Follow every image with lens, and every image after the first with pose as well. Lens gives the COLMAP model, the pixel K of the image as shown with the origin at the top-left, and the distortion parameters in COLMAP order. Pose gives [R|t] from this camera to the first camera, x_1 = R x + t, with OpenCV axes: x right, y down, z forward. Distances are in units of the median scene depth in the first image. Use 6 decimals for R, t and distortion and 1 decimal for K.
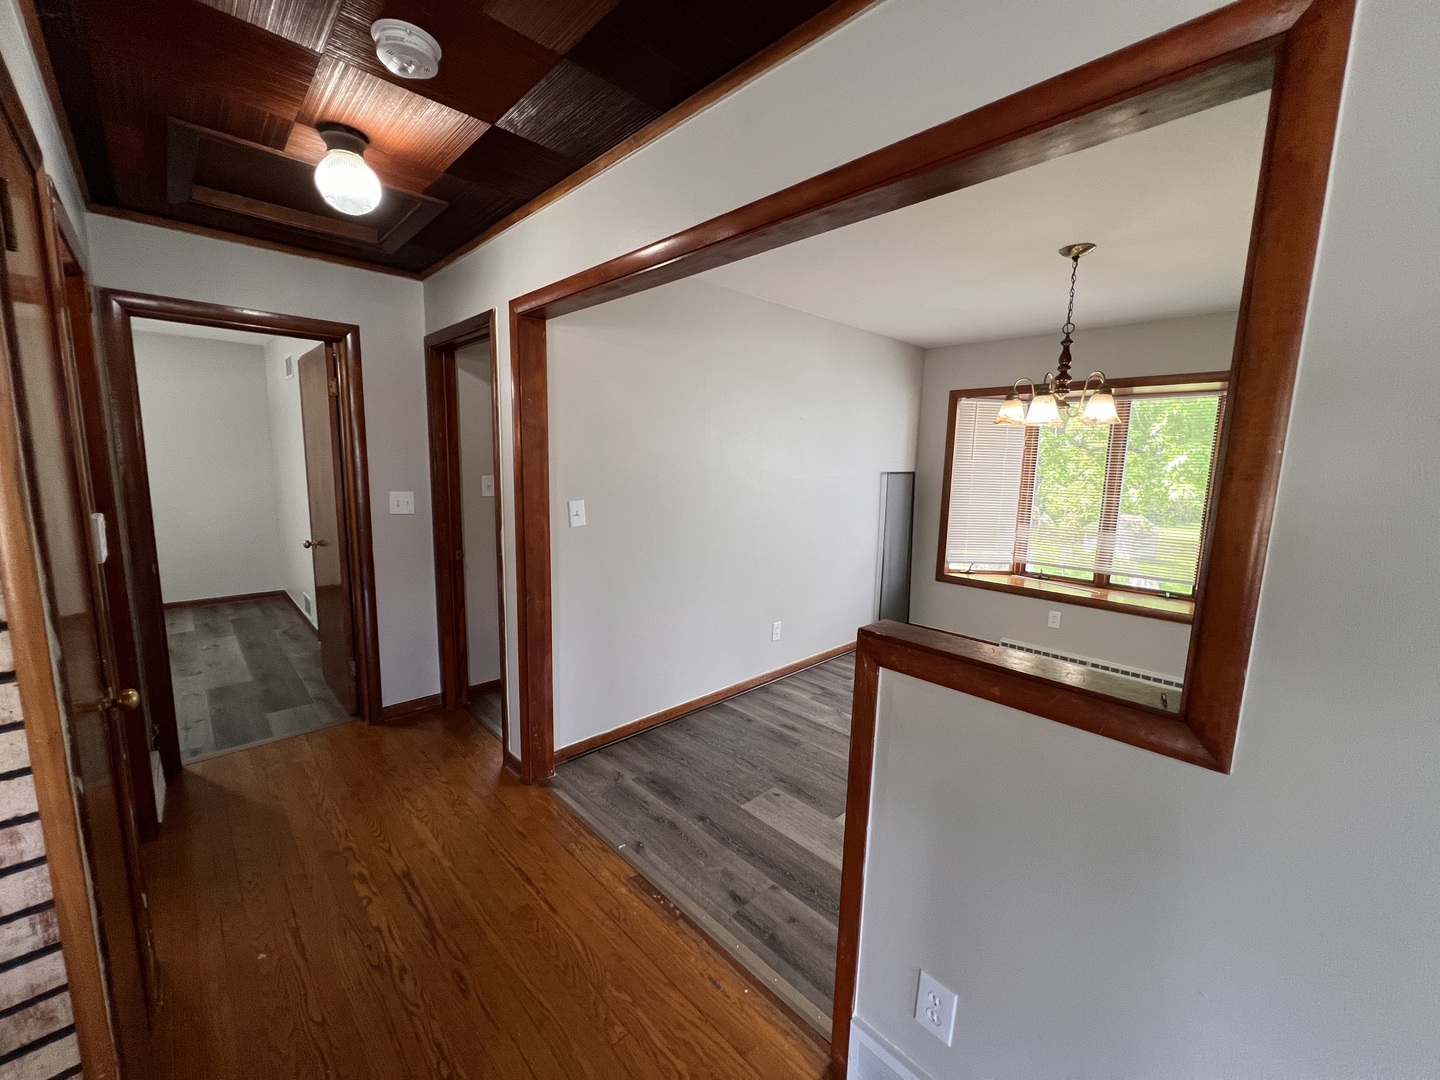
lens RADIAL K [[573.8, 0, 718.1], [0, 573.8, 539.8], [0, 0, 1]] dist [0.000287, 0.000333]
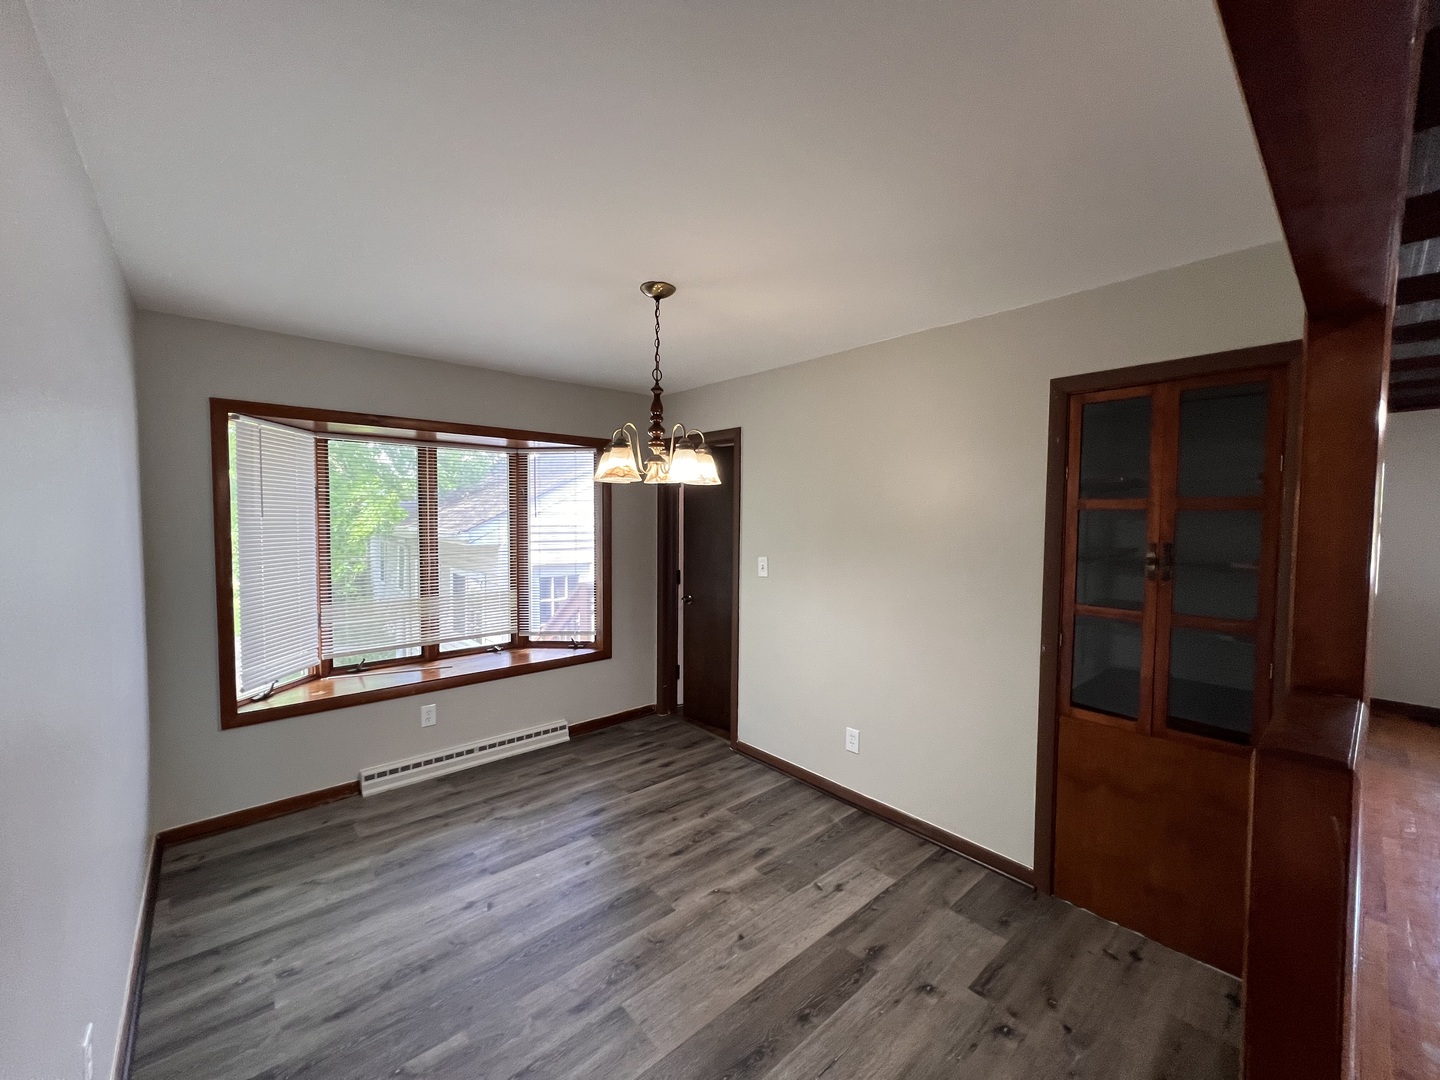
lens RADIAL K [[573.8, 0, 720.9], [0, 573.8, 538.8], [0, 0, 1]] dist [0.000287, 0.000333]
pose [[0.050147, -0.063688, 0.996709, -0.257534], [0.135066, 0.989229, 0.056414, -0.144025], [-0.989567, 0.131793, 0.058209, 0.821381]]
